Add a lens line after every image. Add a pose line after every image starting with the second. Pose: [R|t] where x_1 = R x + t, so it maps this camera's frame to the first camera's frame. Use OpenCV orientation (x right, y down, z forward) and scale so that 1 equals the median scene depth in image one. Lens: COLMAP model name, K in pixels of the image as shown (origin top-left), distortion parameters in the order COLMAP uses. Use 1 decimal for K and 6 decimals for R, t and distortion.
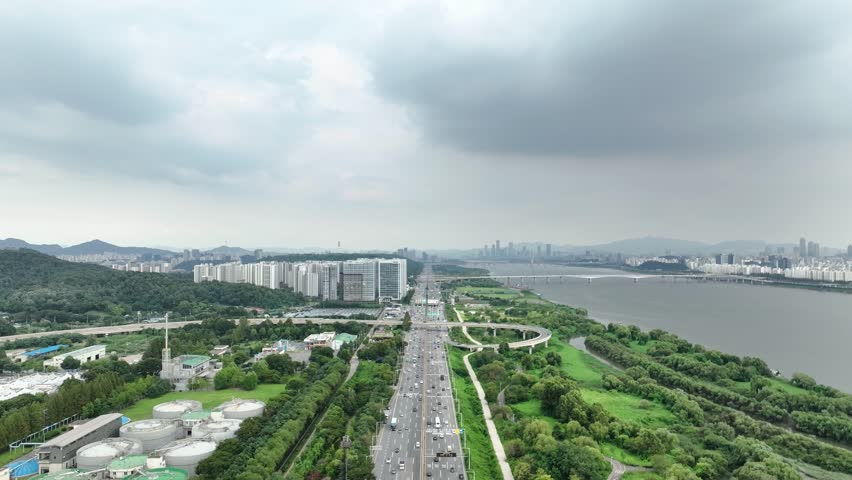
lens RADIAL K [[608.0, 0, 426.0], [0, 608.0, 240.0], [0, 0, 1]] dist [0.002704, 0.022646]
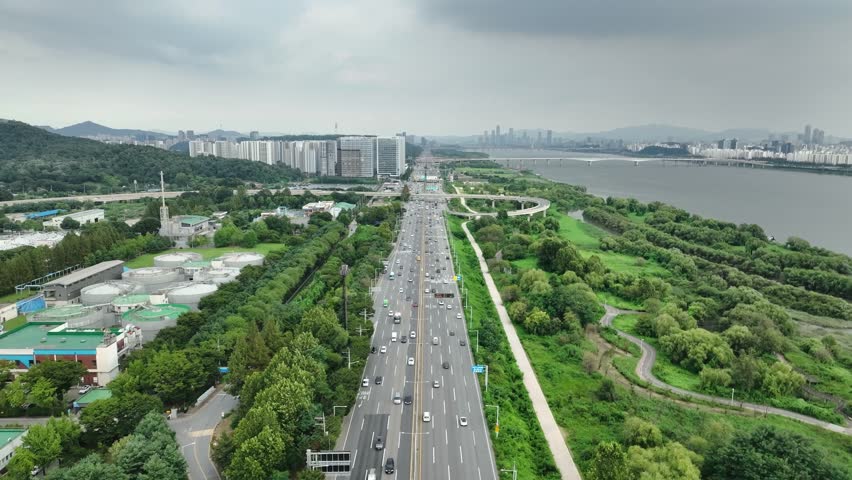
lens RADIAL K [[608.0, 0, 426.0], [0, 608.0, 240.0], [0, 0, 1]] dist [0.002704, 0.022646]
pose [[0.999965, 0.007765, 0.003219, -0.000434], [-0.008224, 0.982989, 0.183481, 0.033562], [-0.001740, -0.183501, 0.983018, 0.007919]]
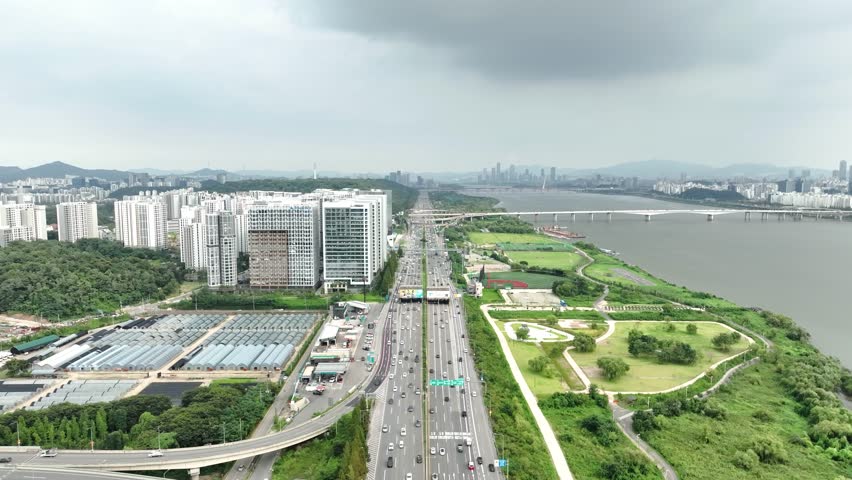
lens RADIAL K [[608.0, 0, 426.0], [0, 608.0, 240.0], [0, 0, 1]] dist [0.002704, 0.022646]
pose [[0.999964, 0.000383, 0.008467, -0.002963], [-0.001447, 0.992025, 0.126036, 0.006163], [-0.008351, -0.126044, 0.991990, 0.999794]]
